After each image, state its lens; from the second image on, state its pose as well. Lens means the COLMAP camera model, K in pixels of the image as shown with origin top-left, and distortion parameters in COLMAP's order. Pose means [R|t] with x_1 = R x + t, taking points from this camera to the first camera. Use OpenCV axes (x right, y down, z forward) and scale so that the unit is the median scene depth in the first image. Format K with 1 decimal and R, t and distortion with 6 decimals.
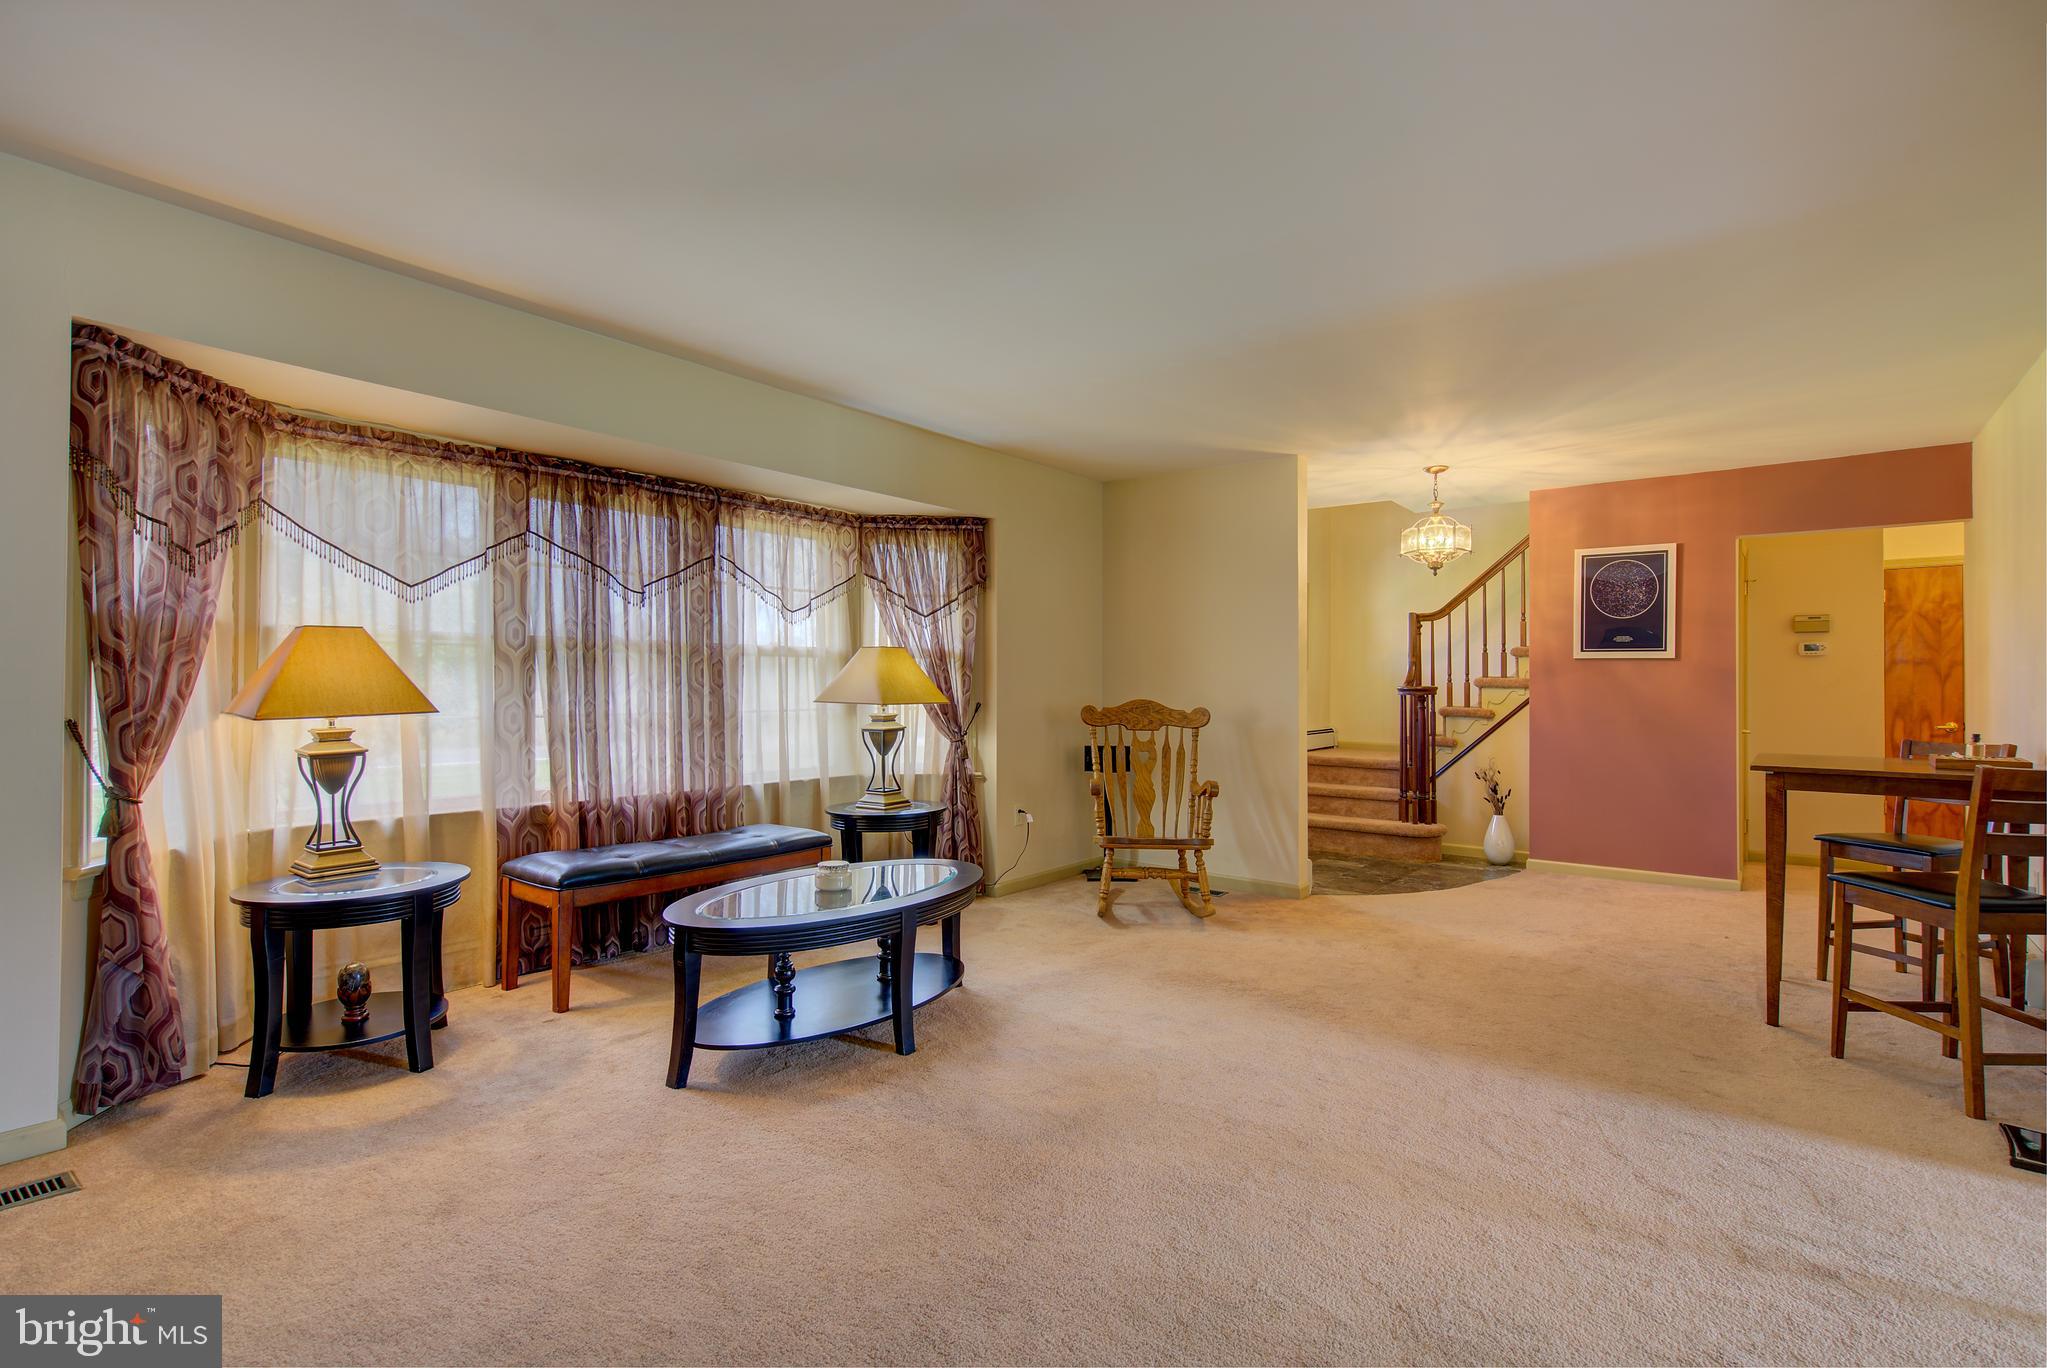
lens RADIAL K [[955.3, 0, 1024.5], [0, 955.3, 679.4], [0, 0, 1]] dist [0.001867, -0.000644]
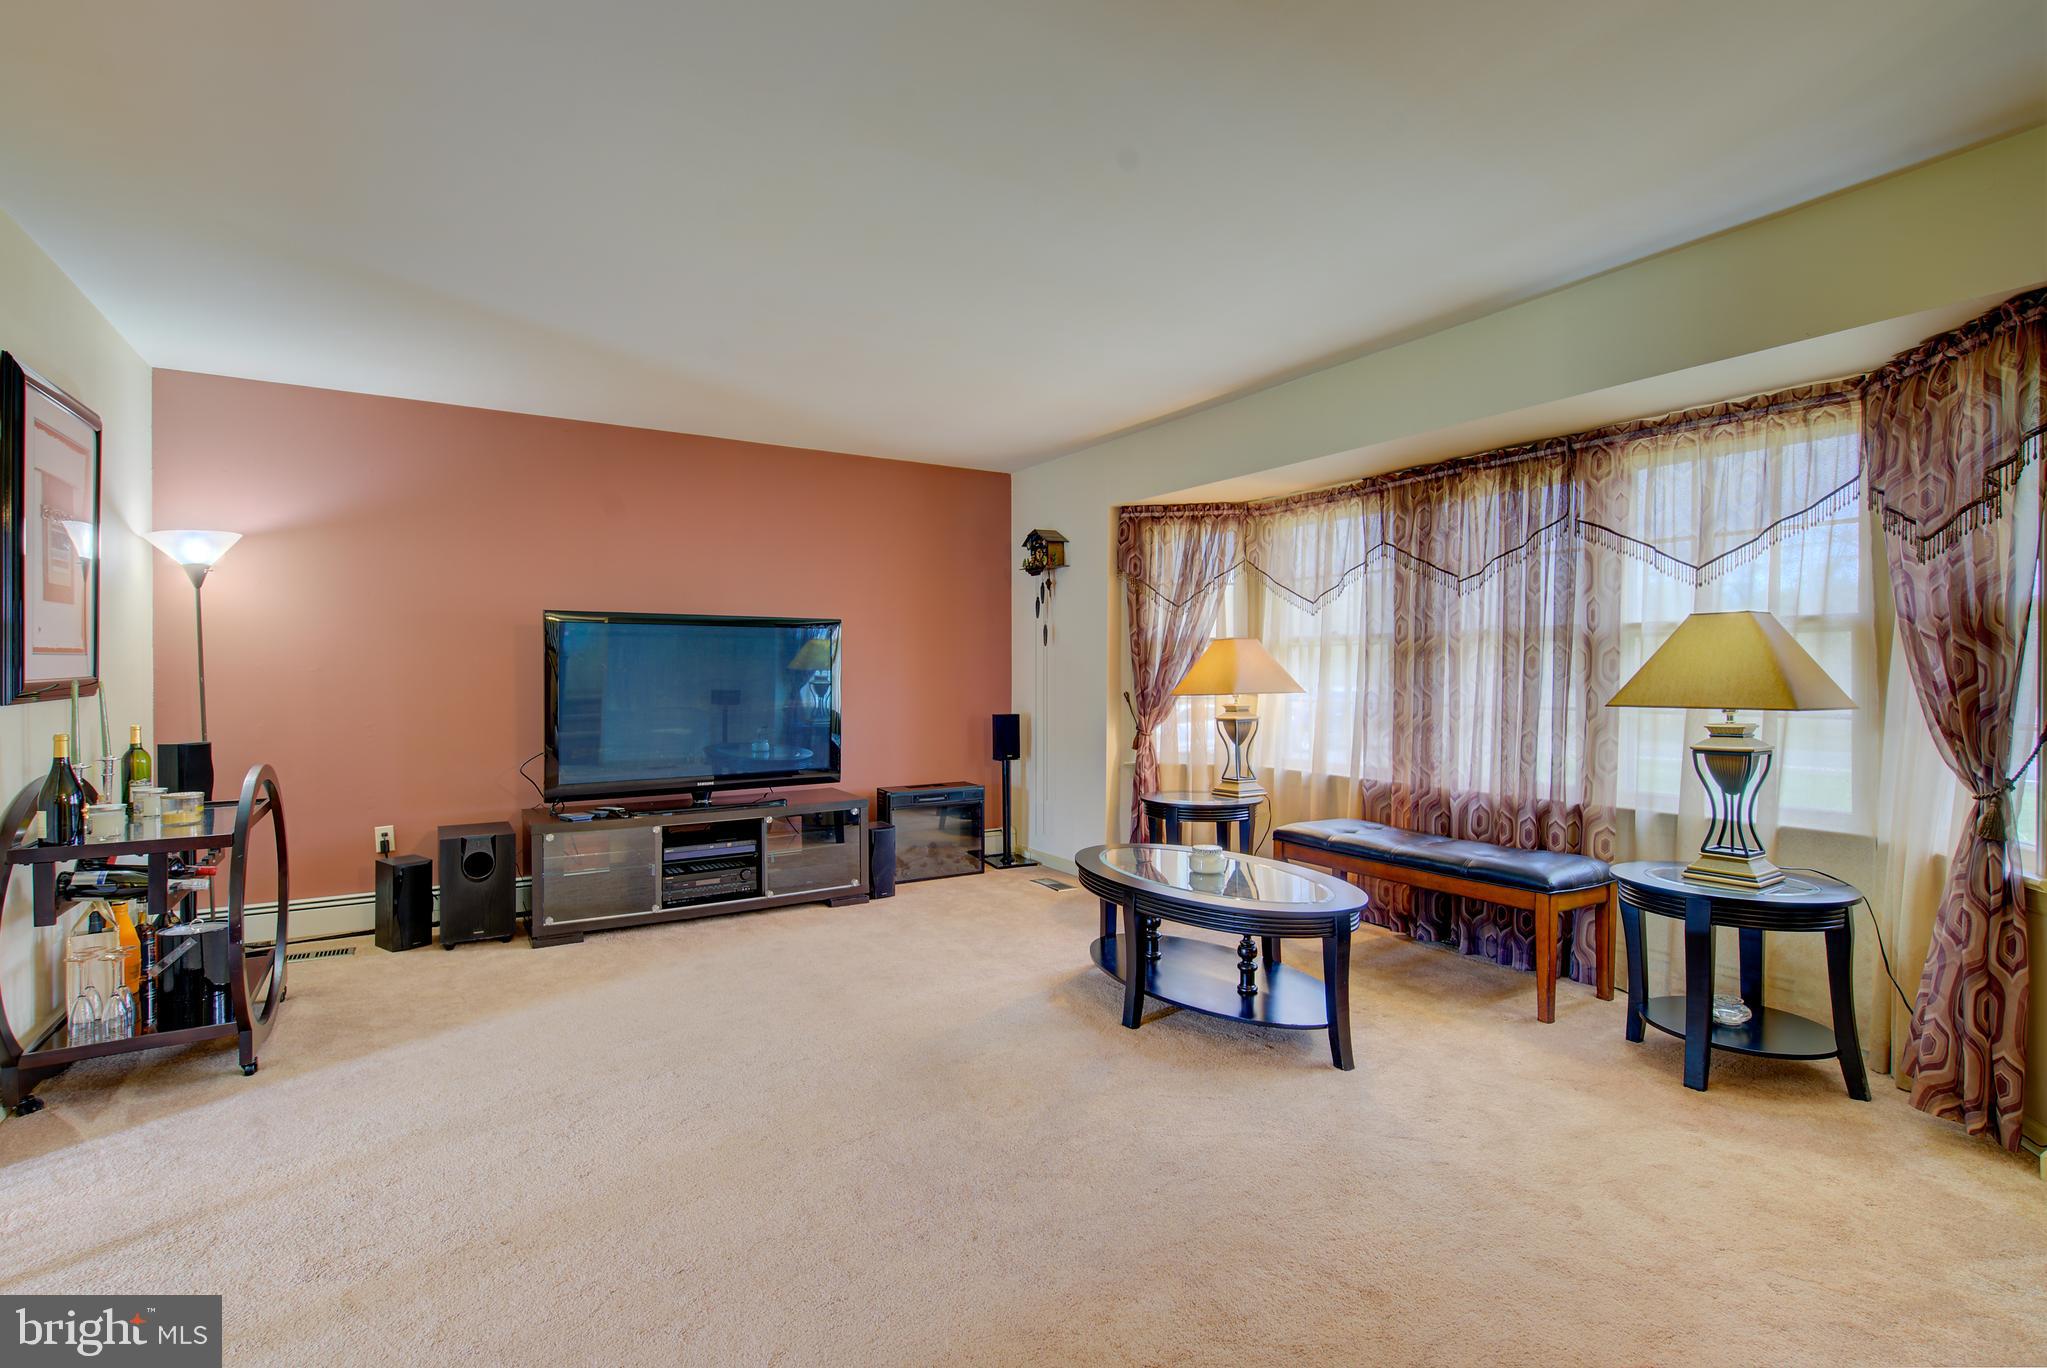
lens RADIAL K [[955.3, 0, 1024.5], [0, 955.3, 679.4], [0, 0, 1]] dist [0.001867, -0.000644]
pose [[-0.337780, 0.000529, -0.941225, 0.462315], [0.001052, 0.999999, 0.000185, 0.005240], [0.941224, -0.000928, -0.337780, 0.644884]]
